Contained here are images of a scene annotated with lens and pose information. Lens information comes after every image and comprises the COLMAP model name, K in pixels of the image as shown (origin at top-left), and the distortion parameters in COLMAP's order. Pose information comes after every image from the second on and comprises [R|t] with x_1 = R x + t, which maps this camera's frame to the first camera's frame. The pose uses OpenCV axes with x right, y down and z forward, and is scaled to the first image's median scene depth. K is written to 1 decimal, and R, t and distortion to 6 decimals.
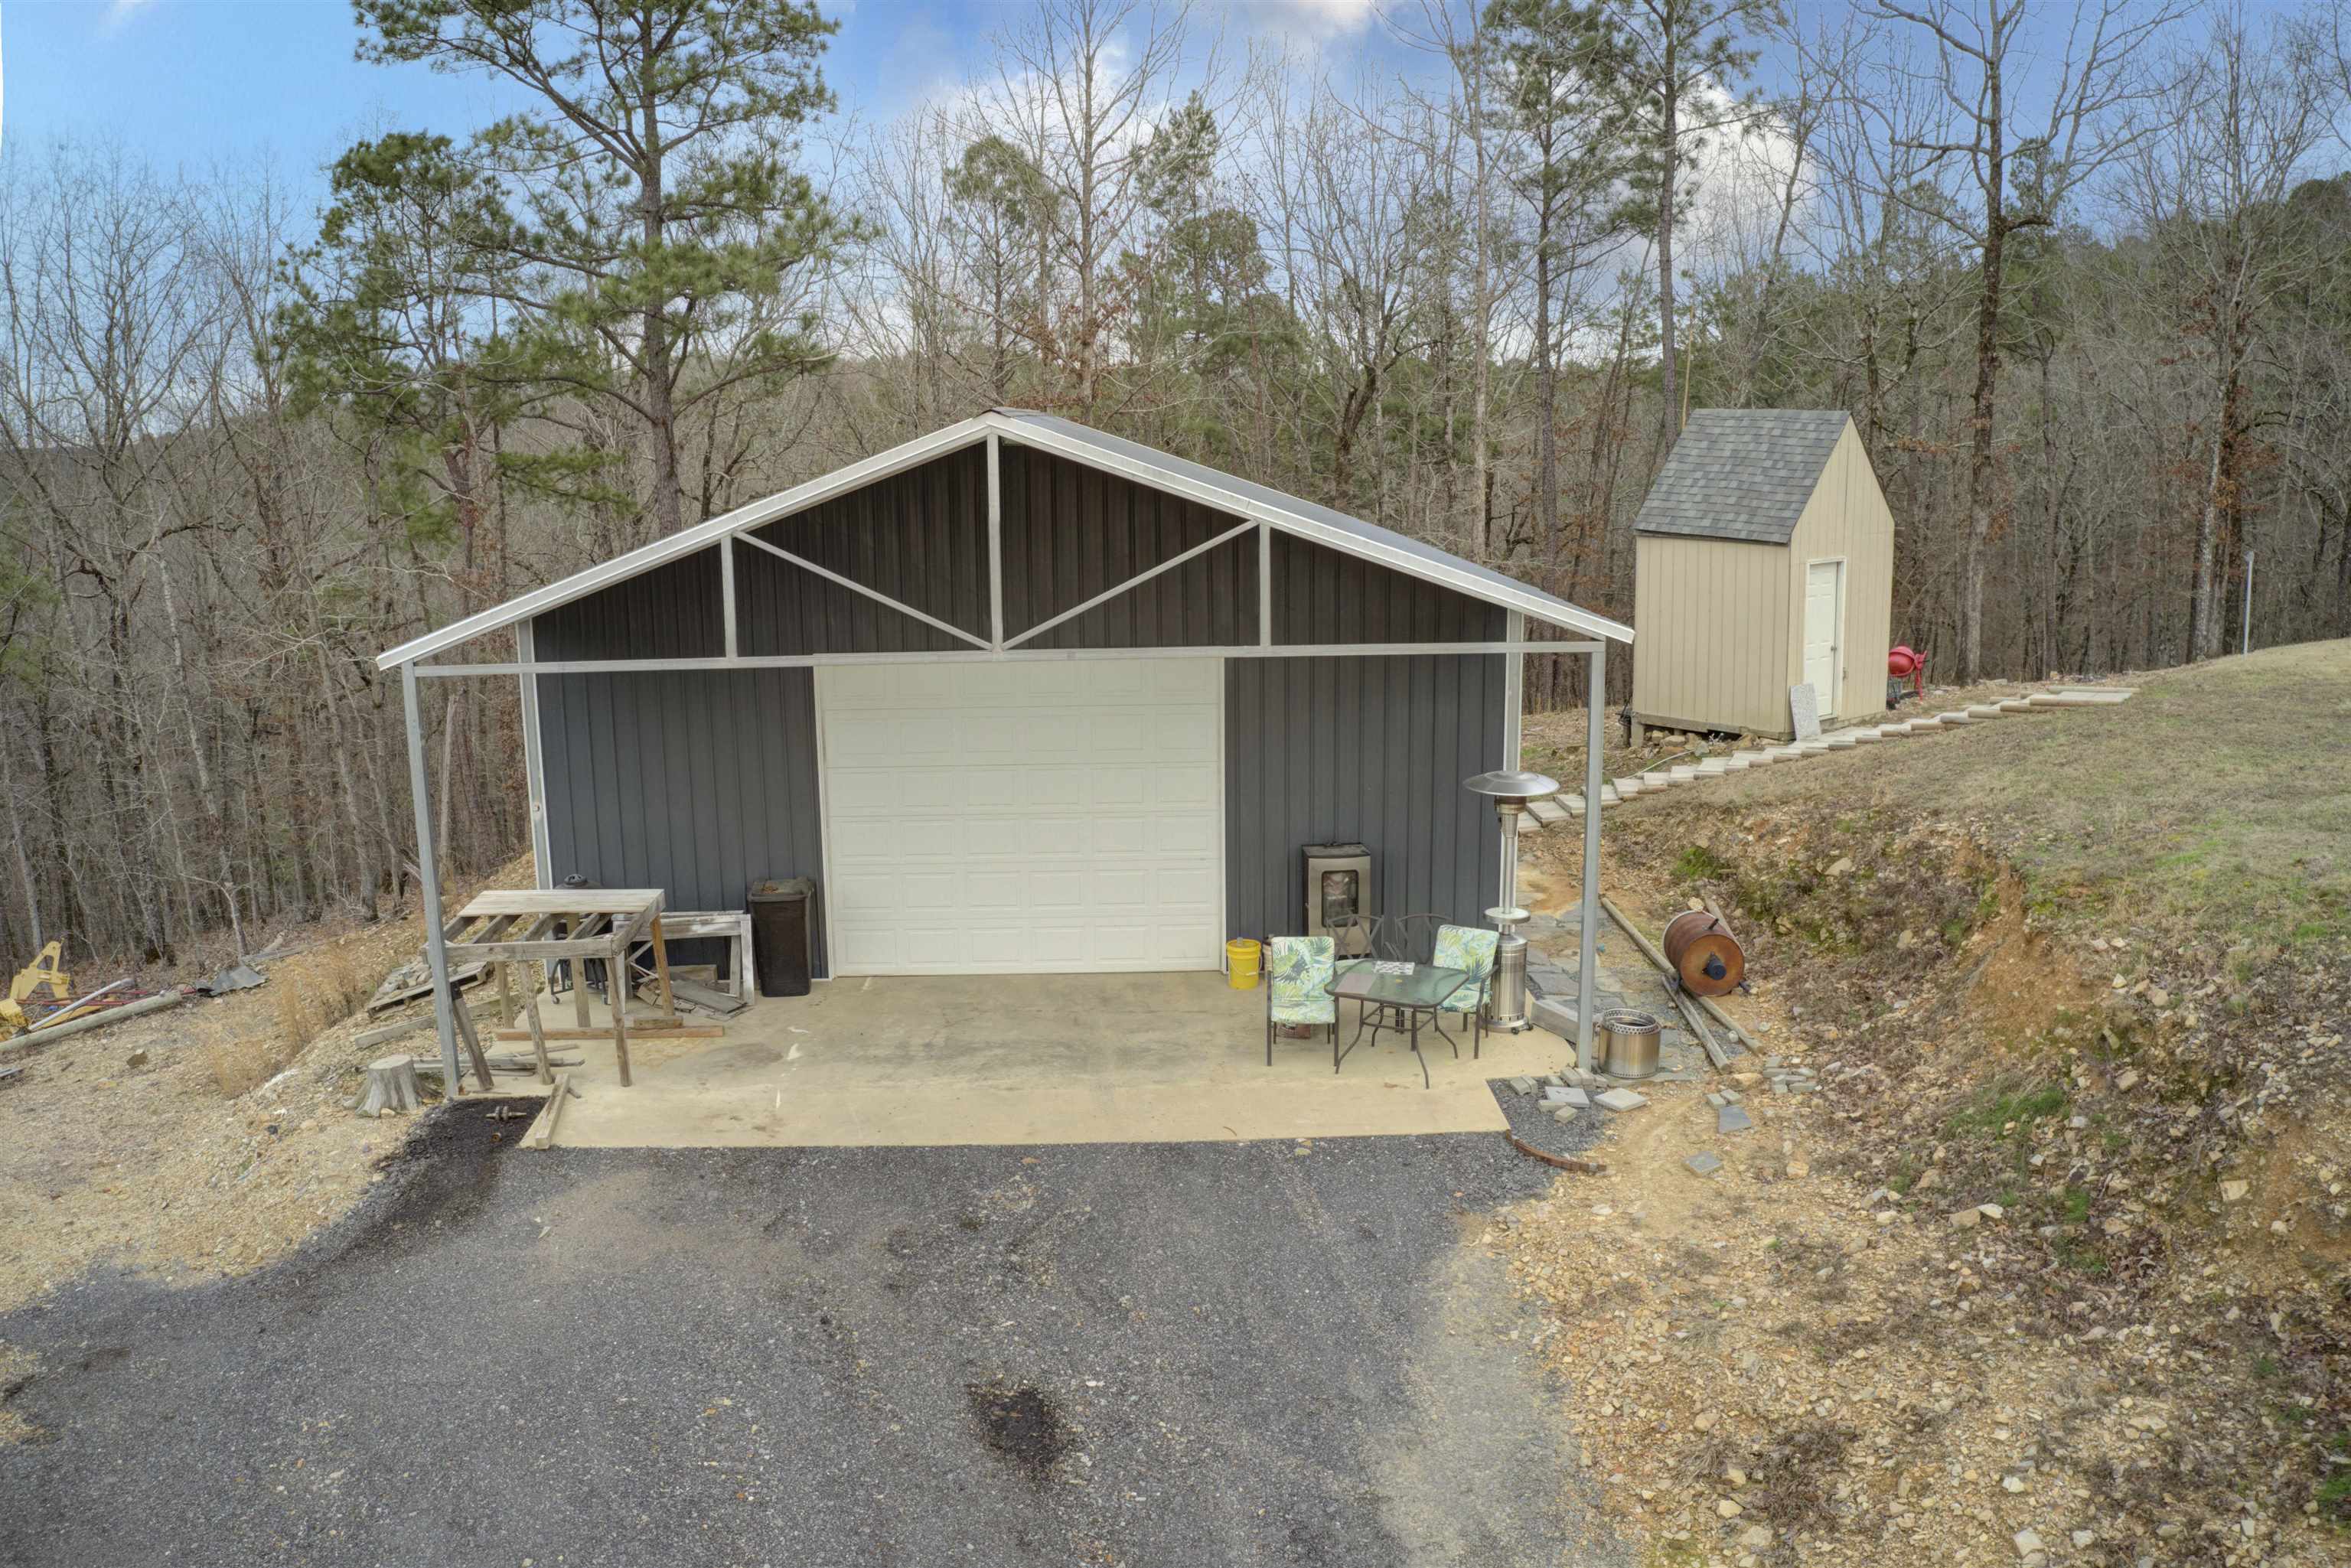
lens RADIAL K [[1859.9, 0, 1180.0], [0, 1859.9, 759.5], [0, 0, 1]] dist [-0.196486, 0.012708]
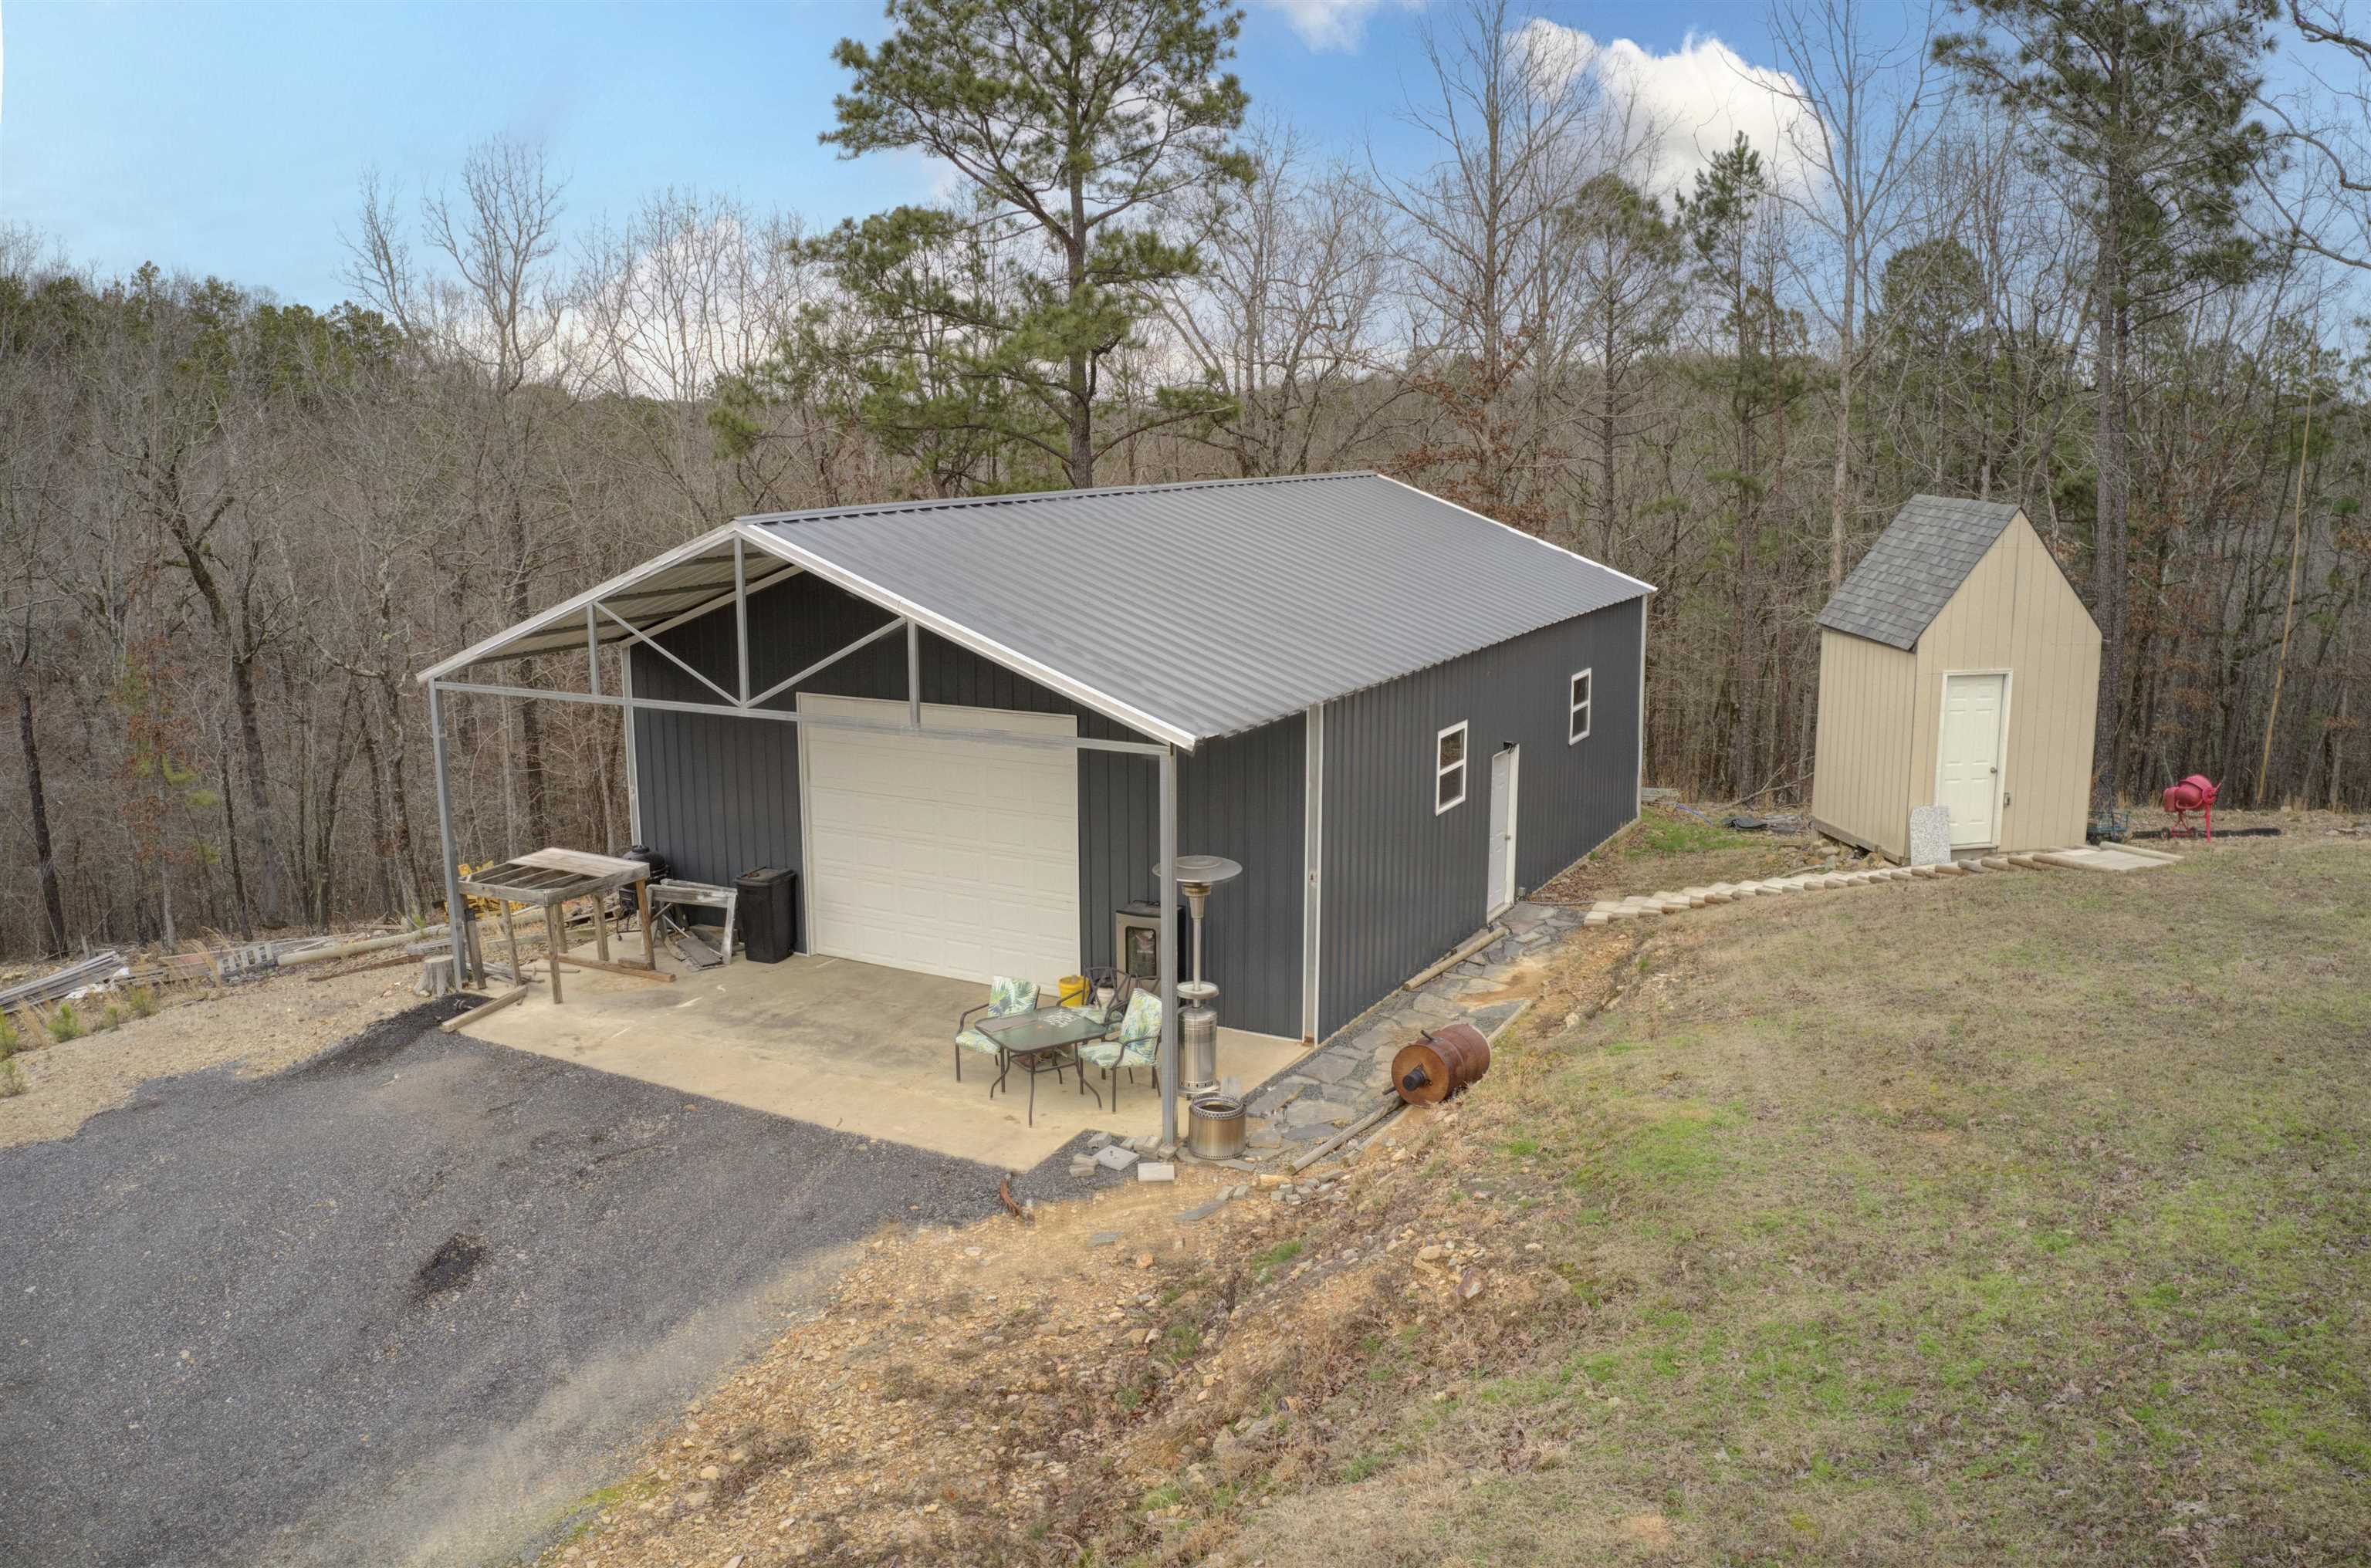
lens RADIAL K [[1879.8, 0, 1191.0], [0, 1879.8, 761.6], [0, 0, 1]] dist [-0.197623, 0.015409]
pose [[0.861697, 0.101459, -0.497177, 0.722246], [-0.100291, 0.994532, 0.029131, -0.081226], [0.497414, 0.024761, 0.867160, 0.050529]]
